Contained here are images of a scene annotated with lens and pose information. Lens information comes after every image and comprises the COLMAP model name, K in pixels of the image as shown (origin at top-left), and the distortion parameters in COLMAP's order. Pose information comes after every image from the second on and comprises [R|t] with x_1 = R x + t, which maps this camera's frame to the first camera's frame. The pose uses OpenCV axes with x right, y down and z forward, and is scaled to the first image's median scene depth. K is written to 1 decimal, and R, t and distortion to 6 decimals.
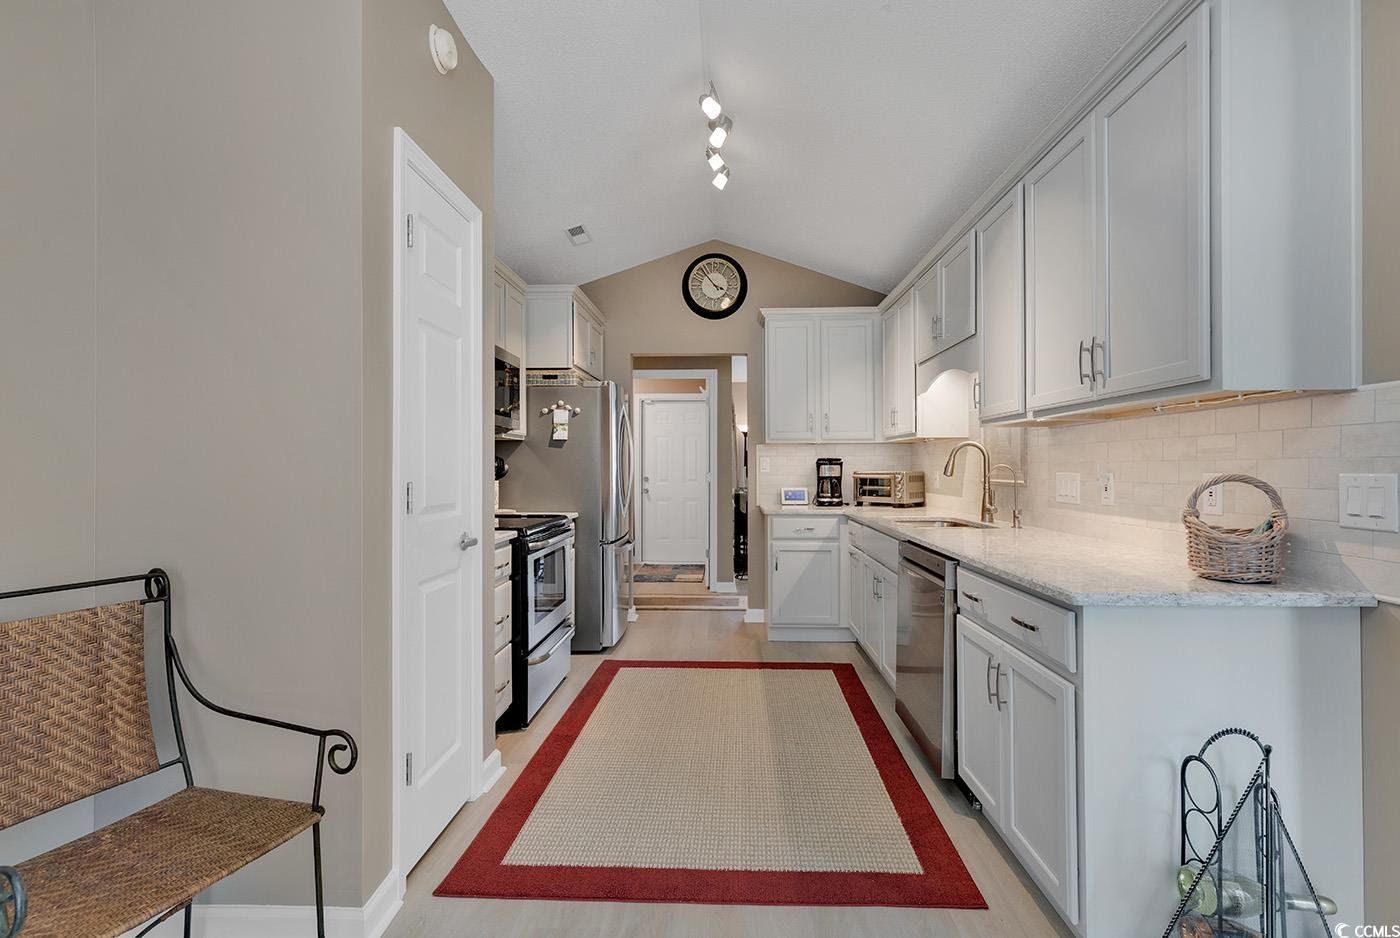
lens RADIAL K [[641.3, 0, 701.2], [0, 641.3, 466.0], [0, 0, 1]] dist [0.004250, -0.001725]
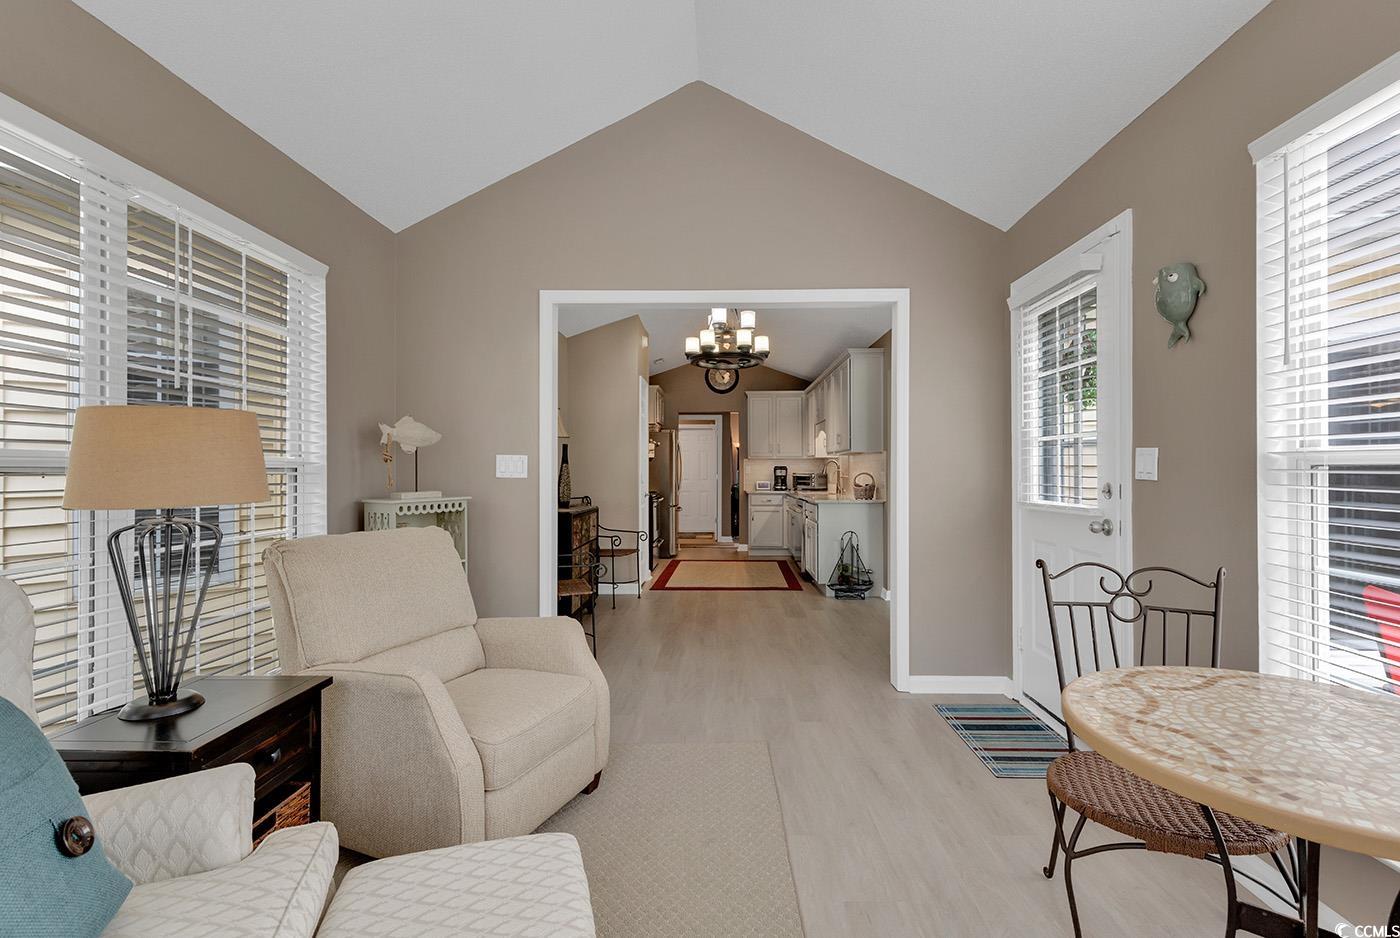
lens RADIAL K [[641.3, 0, 699.3], [0, 641.3, 472.0], [0, 0, 1]] dist [0.004250, -0.001725]
pose [[0.999972, 0.001402, 0.007410, -0.068697], [-0.001419, 0.999996, 0.002305, 0.001236], [-0.007407, -0.002316, 0.999970, -1.040736]]
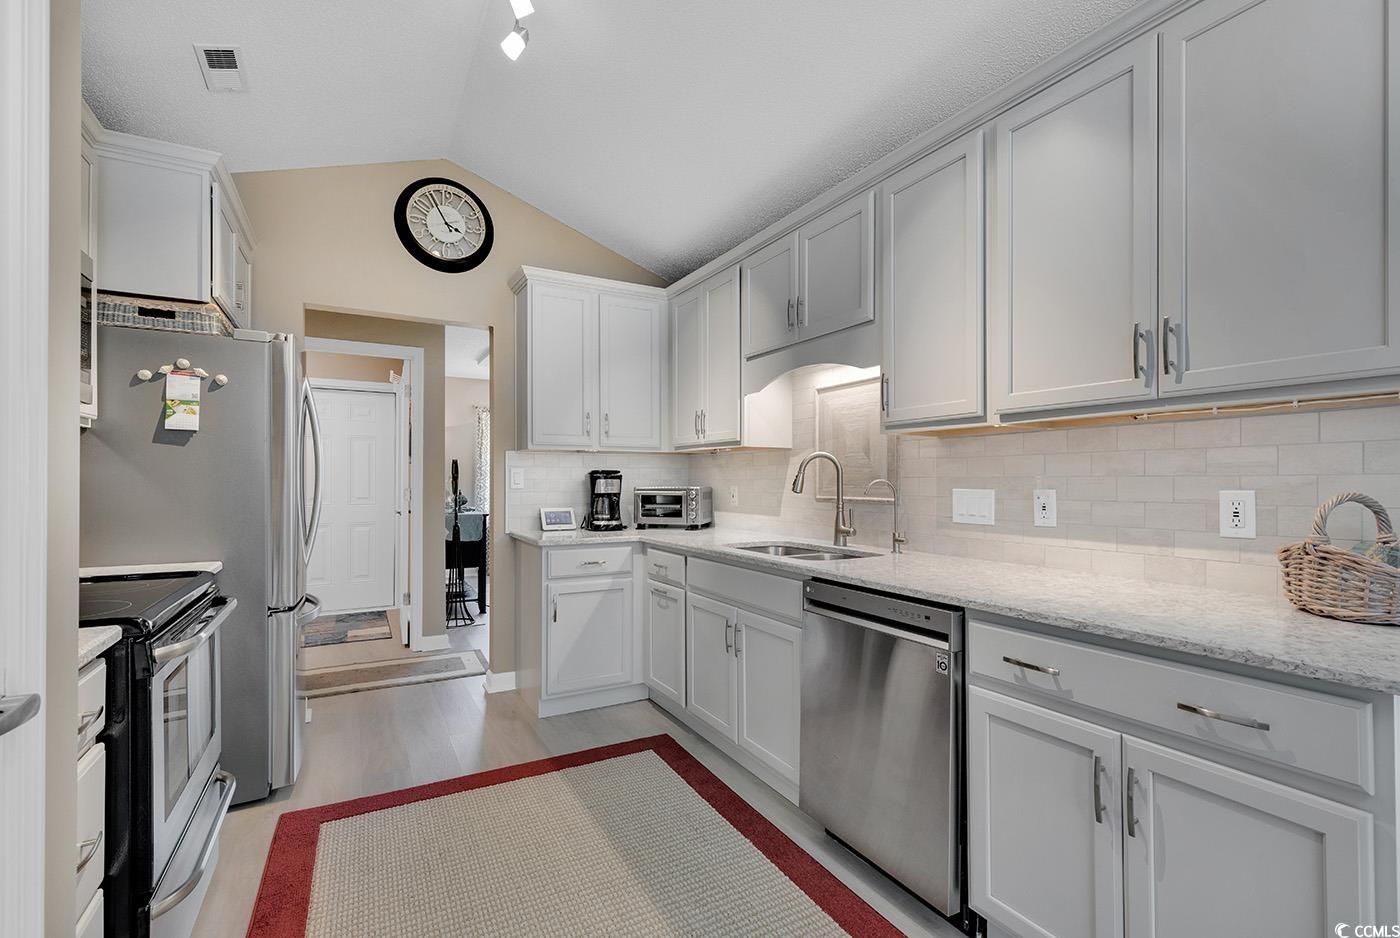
lens RADIAL K [[641.3, 0, 714.7], [0, 641.3, 479.0], [0, 0, 1]] dist [0.004250, -0.001725]
pose [[0.845335, 0.004675, 0.534217, -0.119199], [-0.003983, 0.999989, -0.002450, 0.000210], [-0.534222, -0.000056, 0.845344, 0.274887]]
